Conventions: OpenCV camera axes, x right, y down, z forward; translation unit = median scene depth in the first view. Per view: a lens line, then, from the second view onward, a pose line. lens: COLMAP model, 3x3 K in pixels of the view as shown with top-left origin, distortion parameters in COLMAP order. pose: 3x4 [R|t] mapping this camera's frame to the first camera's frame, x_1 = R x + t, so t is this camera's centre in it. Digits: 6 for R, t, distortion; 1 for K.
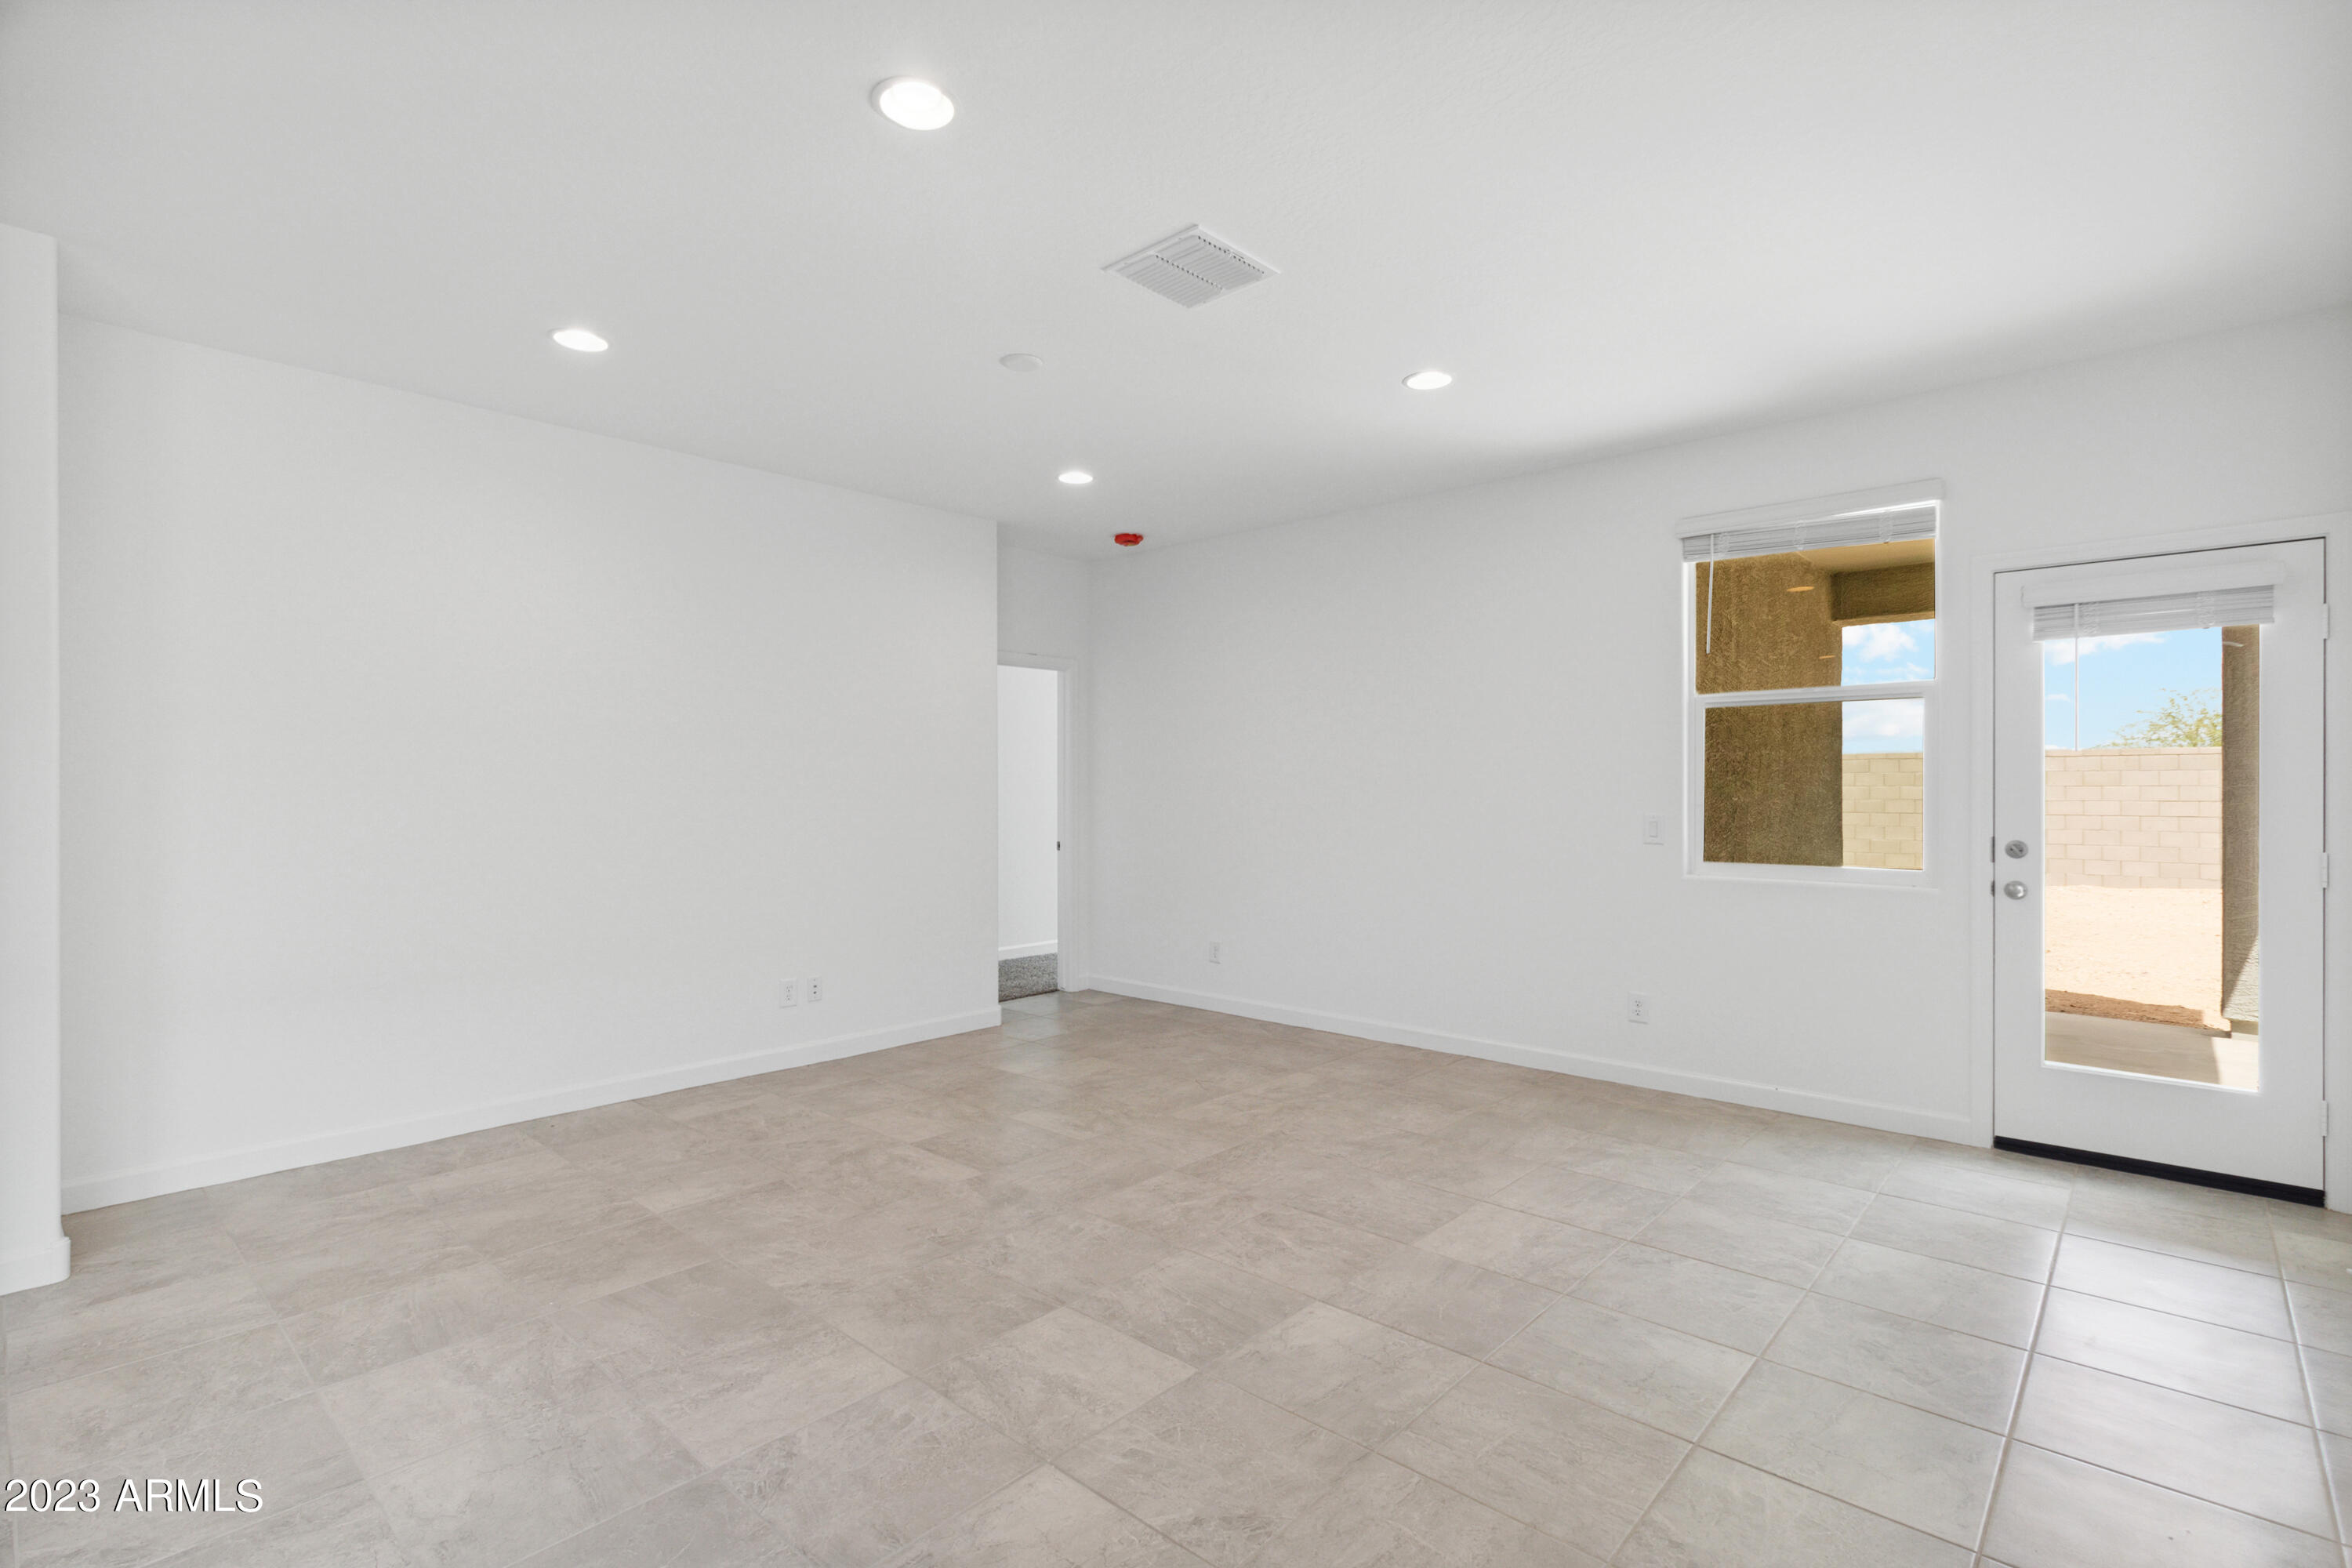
lens RADIAL K [[1099.2, 0, 1161.7], [0, 1099.2, 790.0], [0, 0, 1]] dist [0.000591, 0.000899]
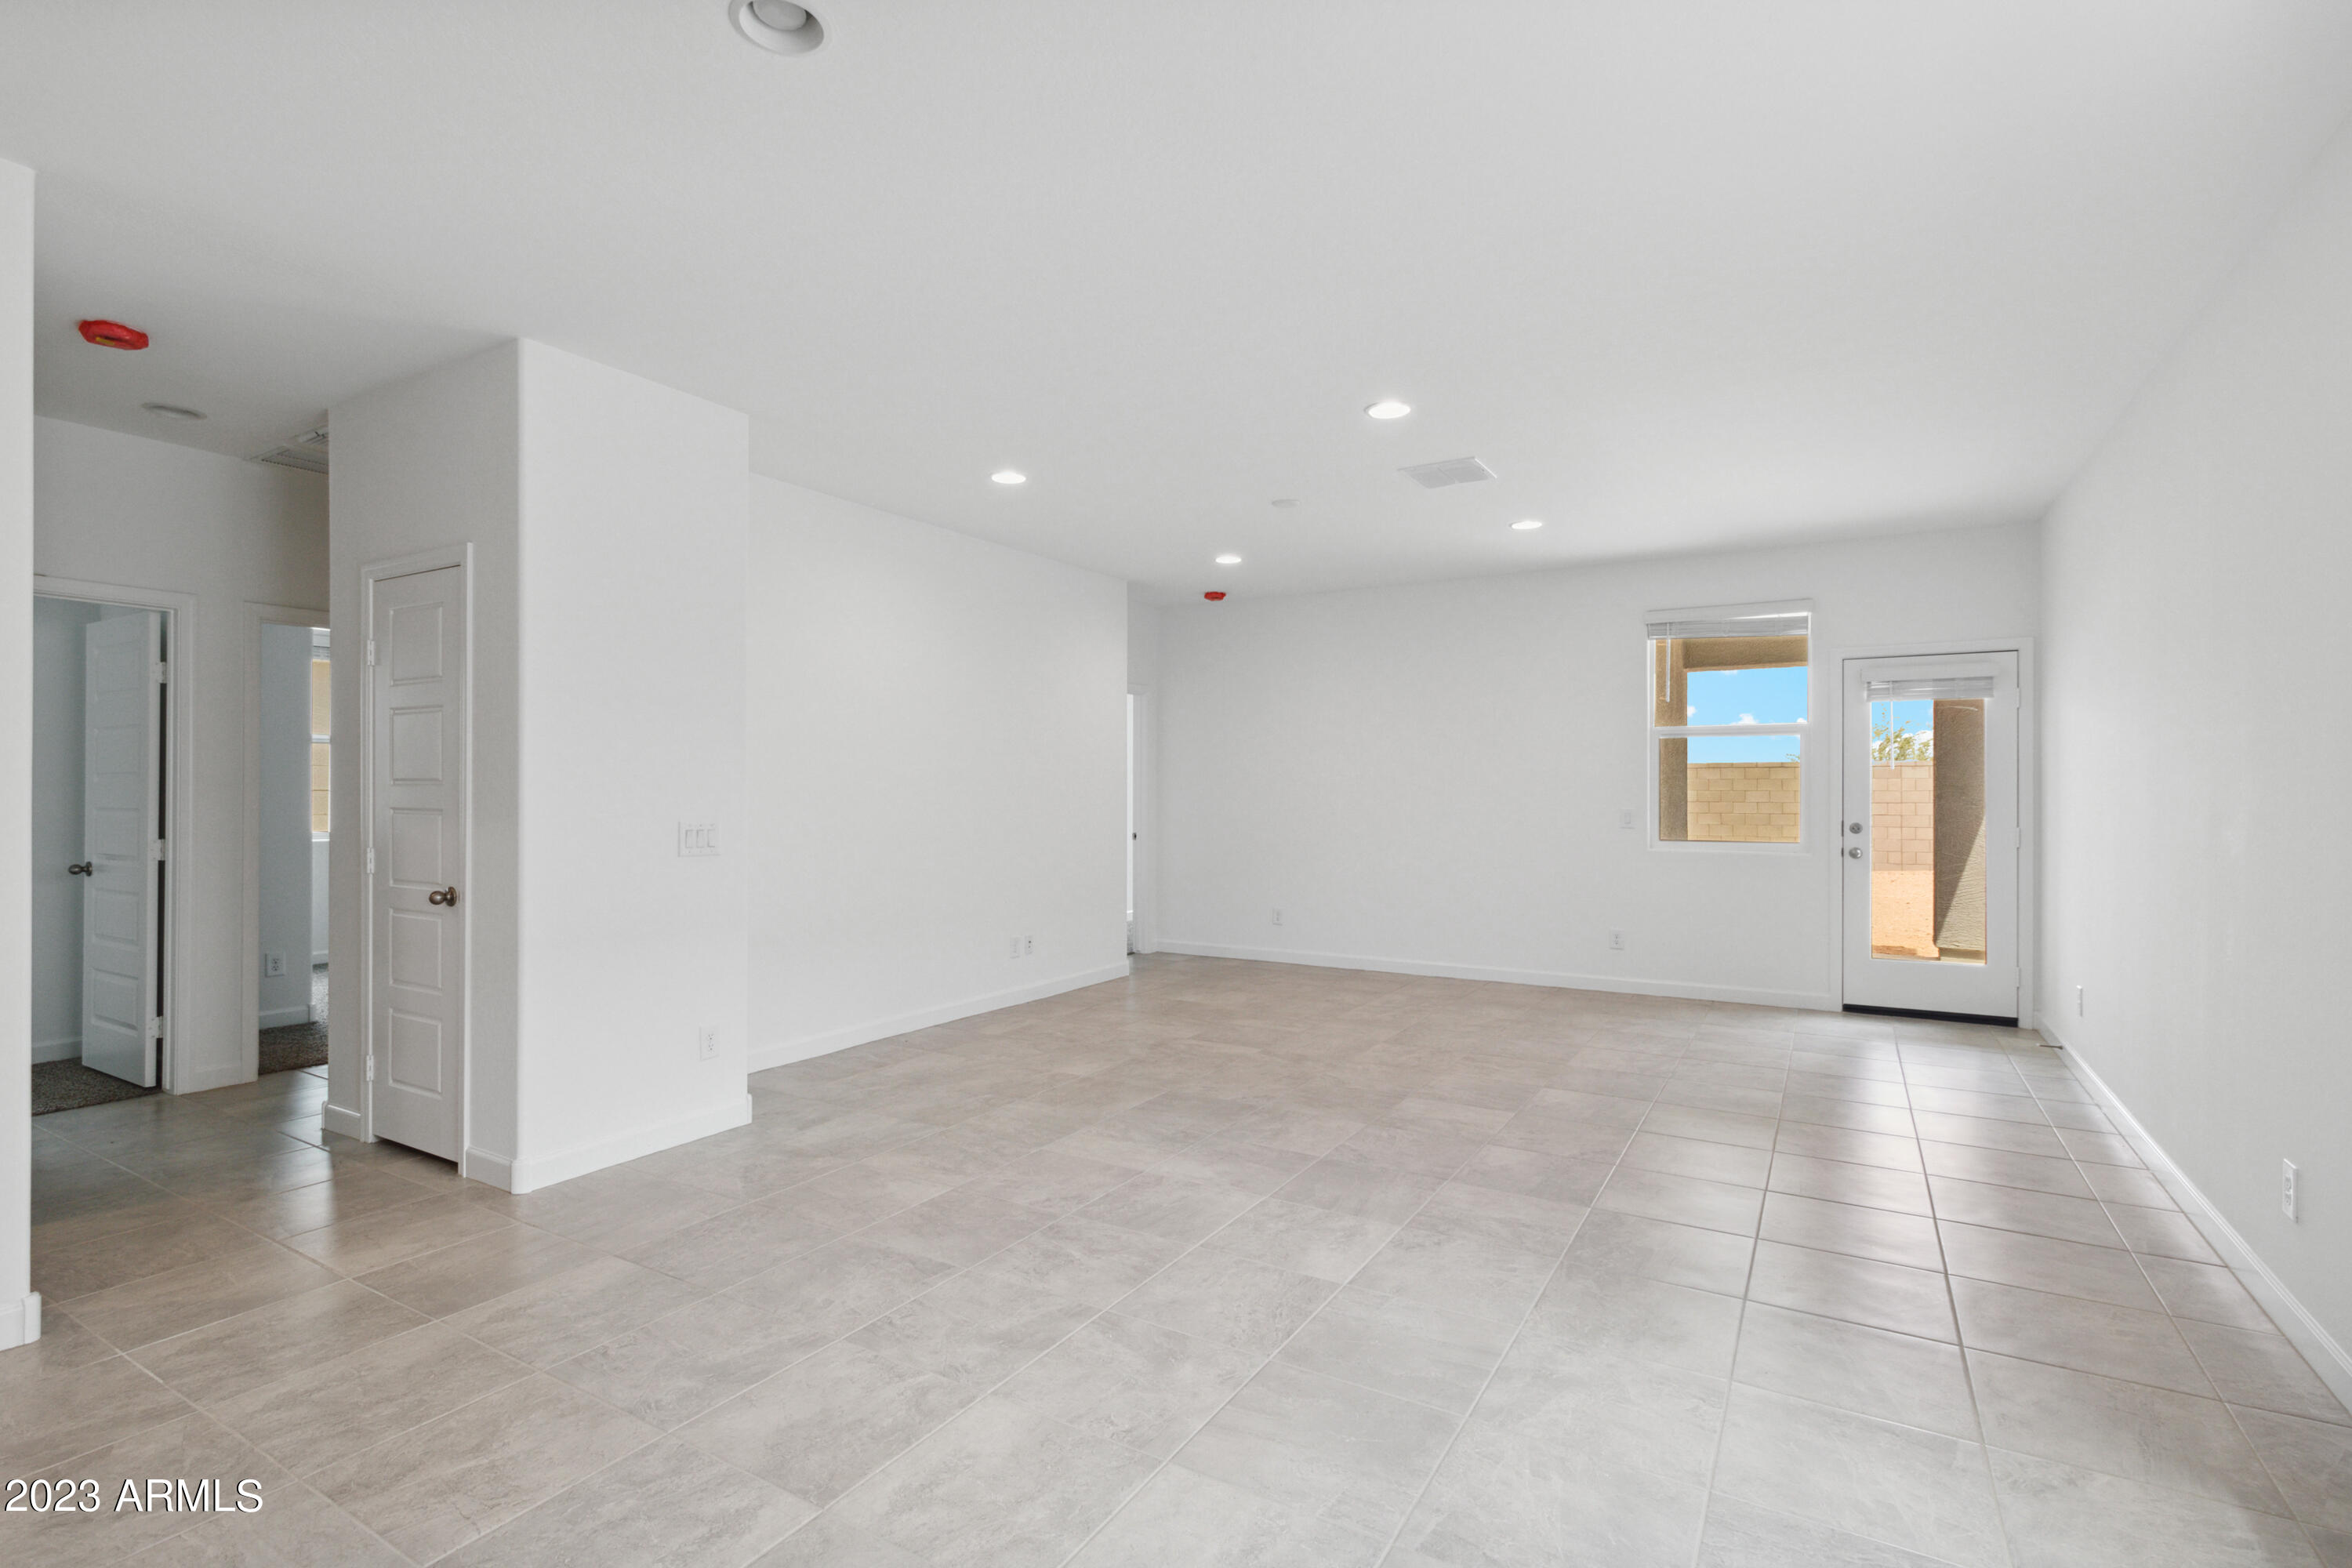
lens RADIAL K [[1114.9, 0, 1158.5], [0, 1114.9, 784.6], [0, 0, 1]] dist [0.000032, 0.000125]
pose [[0.980894, 0.003249, 0.194513, -0.622065], [-0.001939, 0.999974, -0.006926, 0.002703], [-0.194531, 0.006417, 0.980875, -0.471279]]
